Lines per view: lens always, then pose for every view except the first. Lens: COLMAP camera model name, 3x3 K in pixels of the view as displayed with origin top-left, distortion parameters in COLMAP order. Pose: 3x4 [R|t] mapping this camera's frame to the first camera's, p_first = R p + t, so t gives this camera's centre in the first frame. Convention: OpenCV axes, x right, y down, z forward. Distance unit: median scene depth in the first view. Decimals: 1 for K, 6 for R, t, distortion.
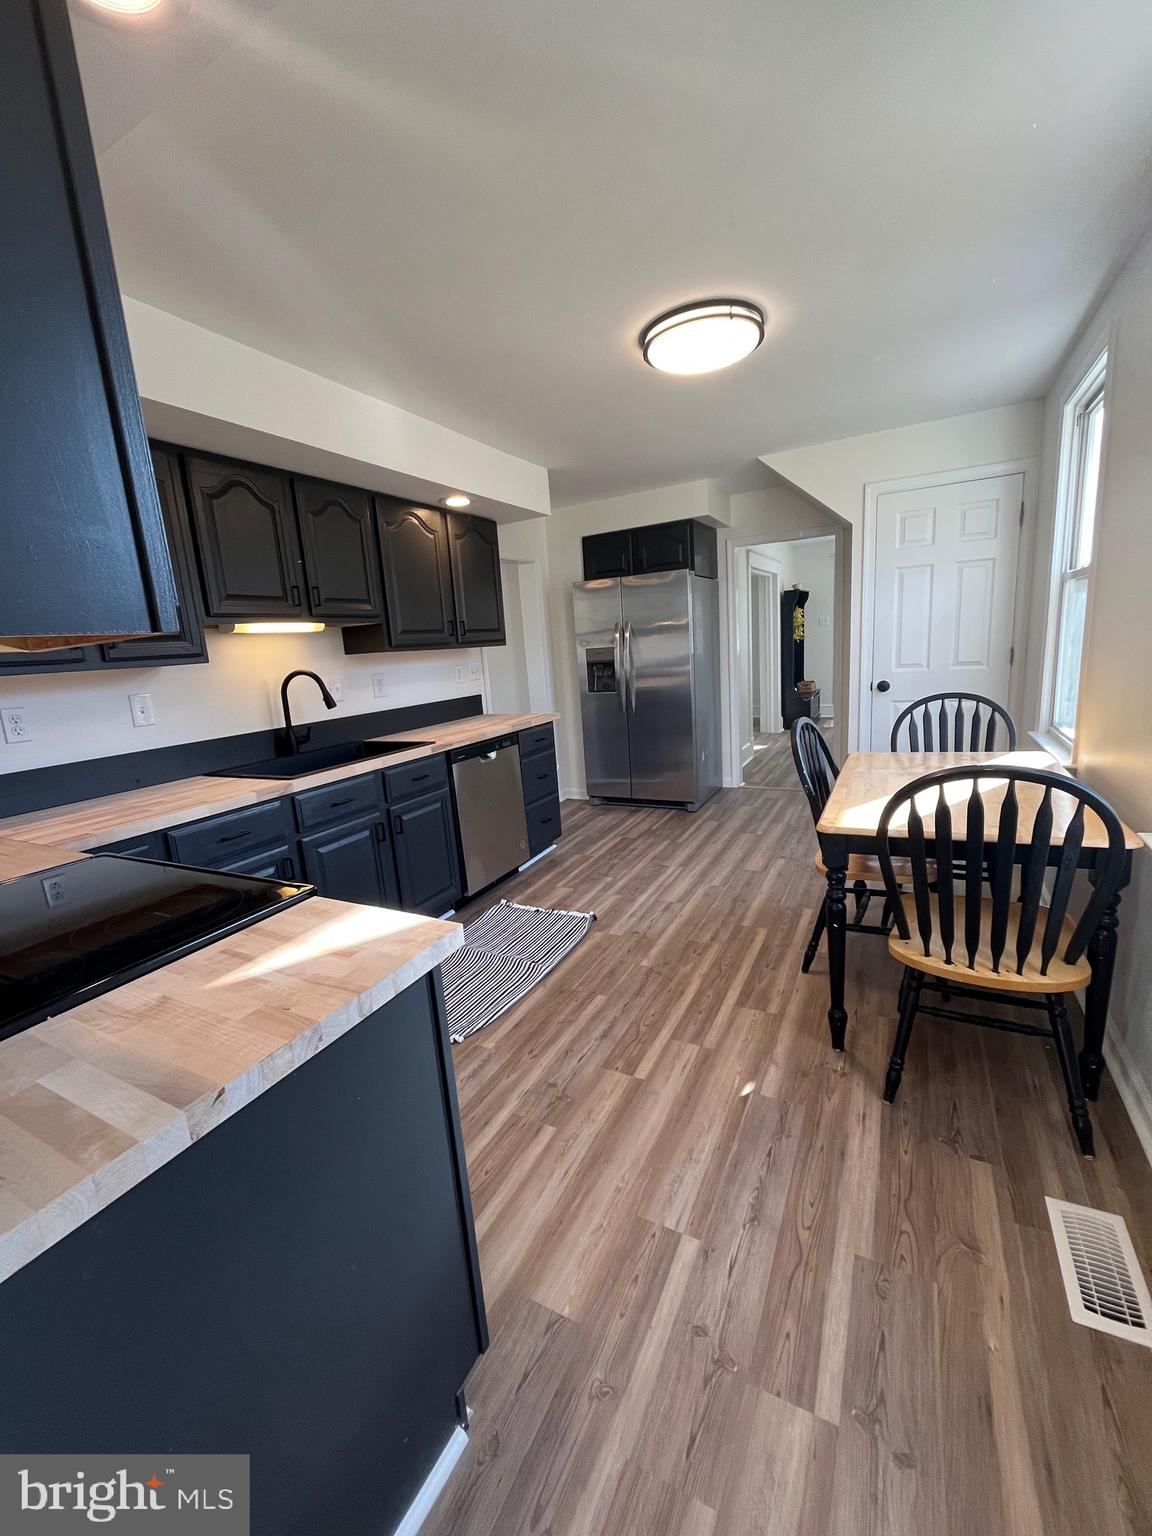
lens RADIAL K [[609.5, 0, 576.0], [0, 609.5, 768.0], [0, 0, 1]] dist [0.000235, -0.000433]
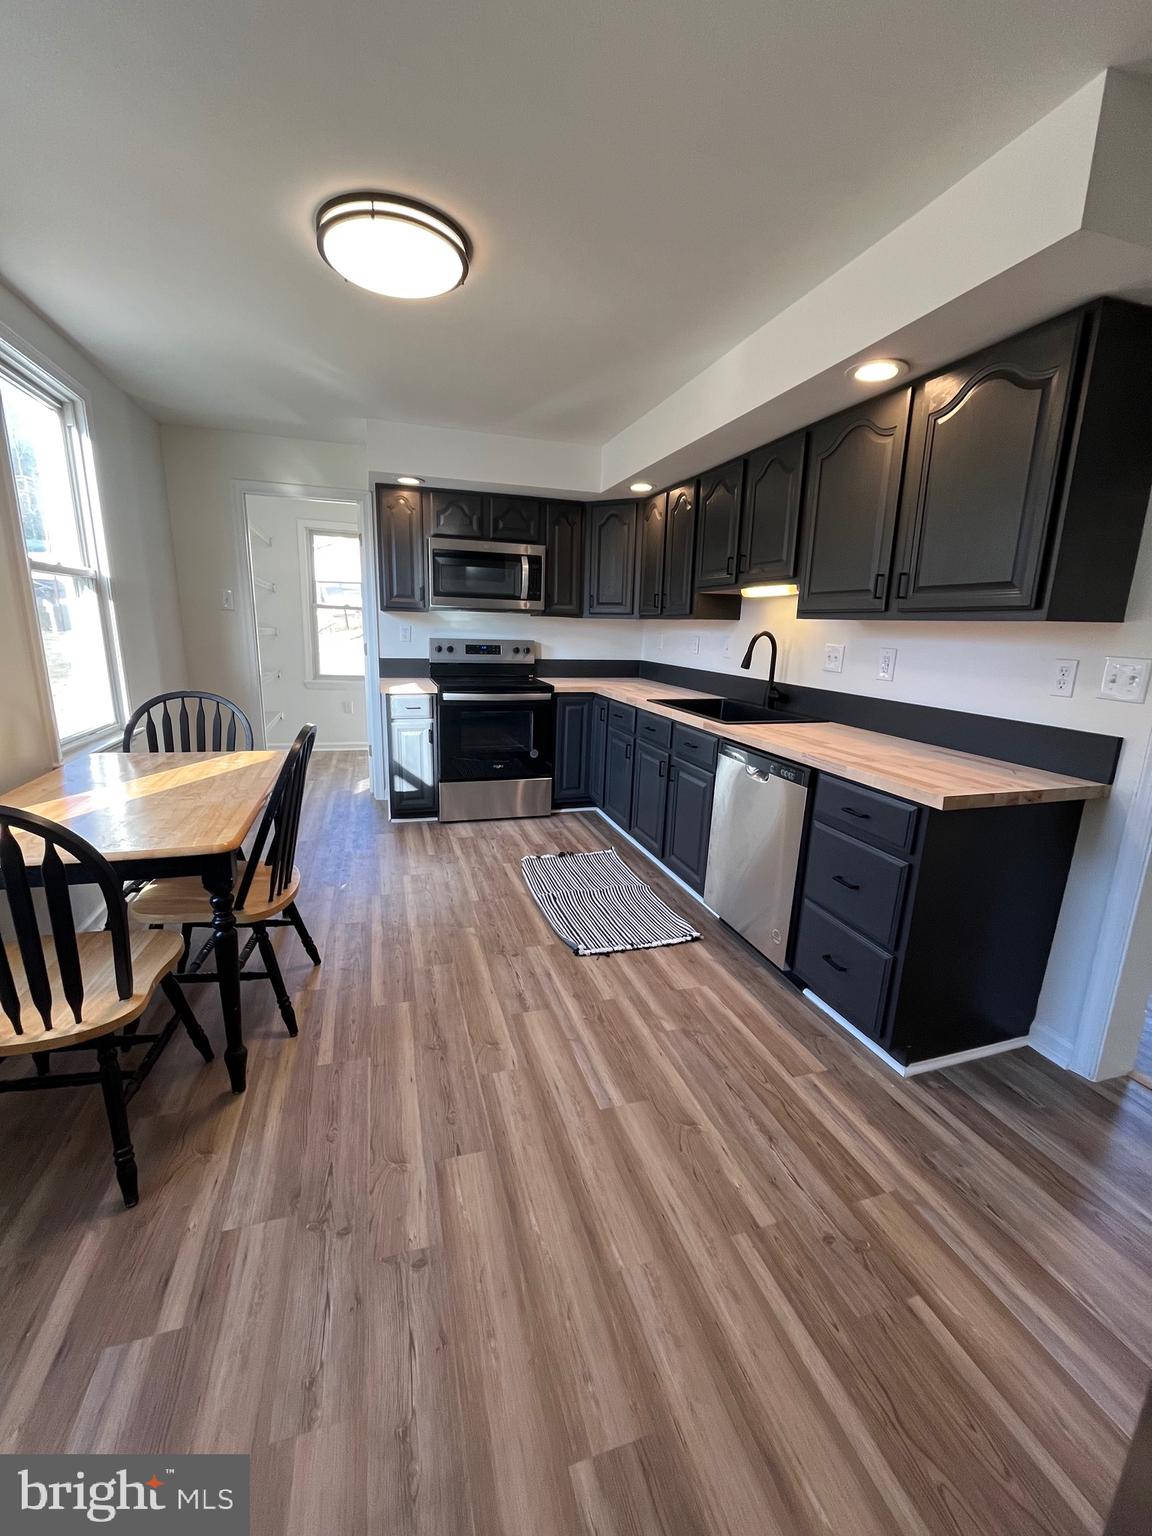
lens RADIAL K [[624.8, 0, 576.0], [0, 624.8, 768.0], [0, 0, 1]] dist [0.001057, 0.000046]
pose [[-0.700966, 0.215436, -0.679878, 0.487078], [-0.115209, 0.906560, 0.406048, -0.287578], [0.703828, 0.362955, -0.610648, 1.248260]]
